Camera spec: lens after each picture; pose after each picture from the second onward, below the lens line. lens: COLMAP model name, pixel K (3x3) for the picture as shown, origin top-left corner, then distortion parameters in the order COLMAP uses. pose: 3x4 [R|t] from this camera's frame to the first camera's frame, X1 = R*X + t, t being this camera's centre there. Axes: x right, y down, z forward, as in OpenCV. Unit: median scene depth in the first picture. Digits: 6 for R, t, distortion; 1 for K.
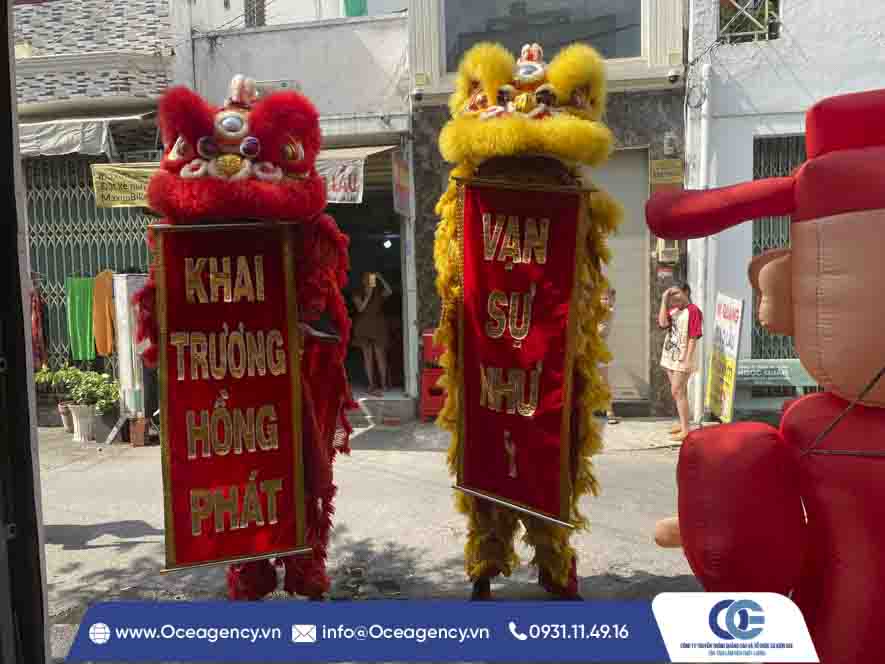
lens RADIAL K [[676.5, 0, 441.3], [0, 676.5, 337.2], [0, 0, 1]] dist [-0.002534, -0.008834]
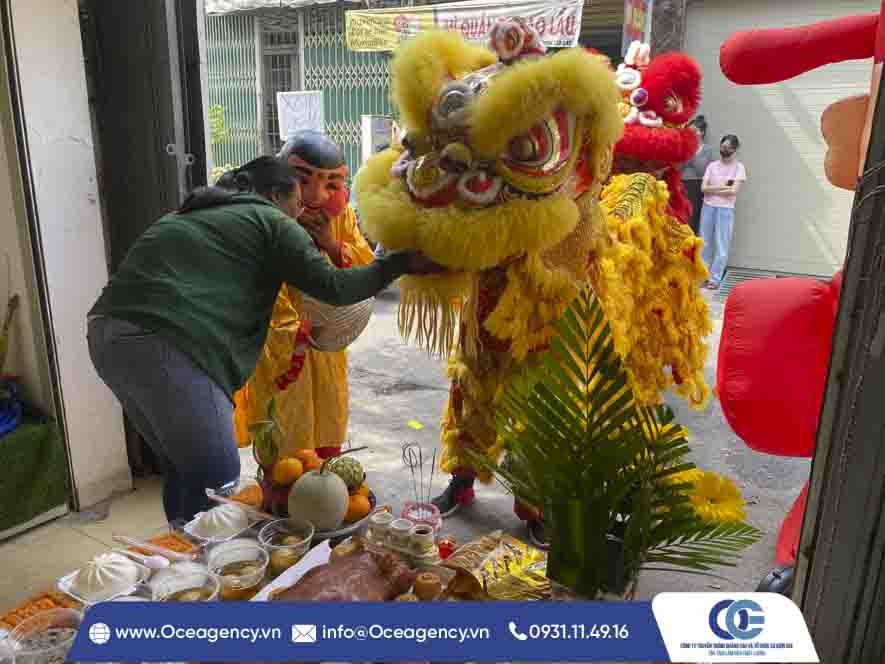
lens RADIAL K [[676.5, 0, 443.8], [0, 676.5, 329.6], [0, 0, 1]] dist [-0.002534, -0.008834]
pose [[0.920245, 0.148574, -0.362043, 0.103561], [-0.074636, 0.974780, 0.210317, 0.008820], [0.384160, -0.166522, 0.908125, -0.035629]]
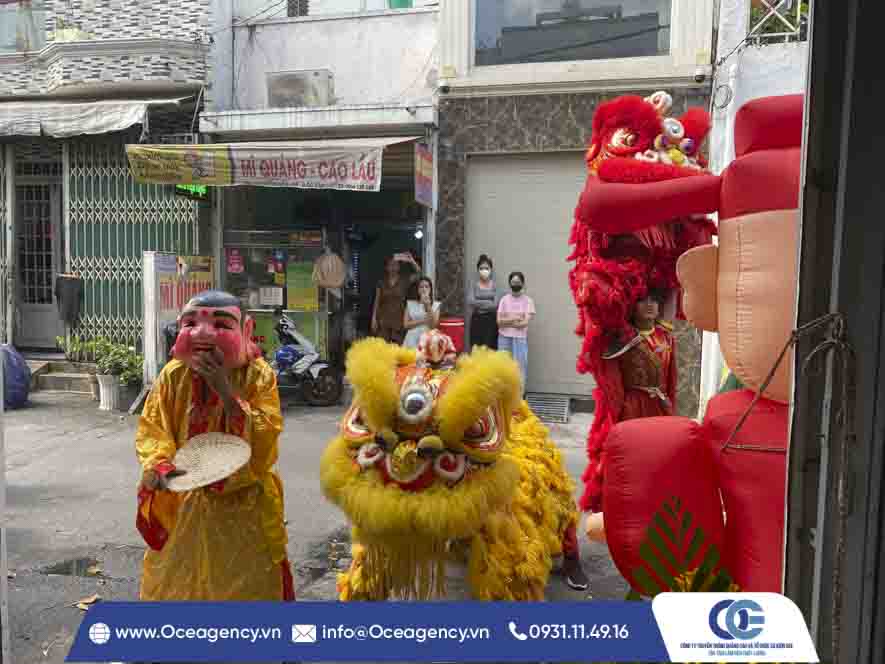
lens RADIAL K [[676.5, 0, 445.4], [0, 676.5, 329.6], [0, 0, 1]] dist [-0.002534, -0.008834]
pose [[0.997206, 0.048228, -0.057052, 0.043575], [-0.048251, 0.998835, 0.000991, 0.004137], [0.057033, 0.001765, 0.998371, -0.013334]]
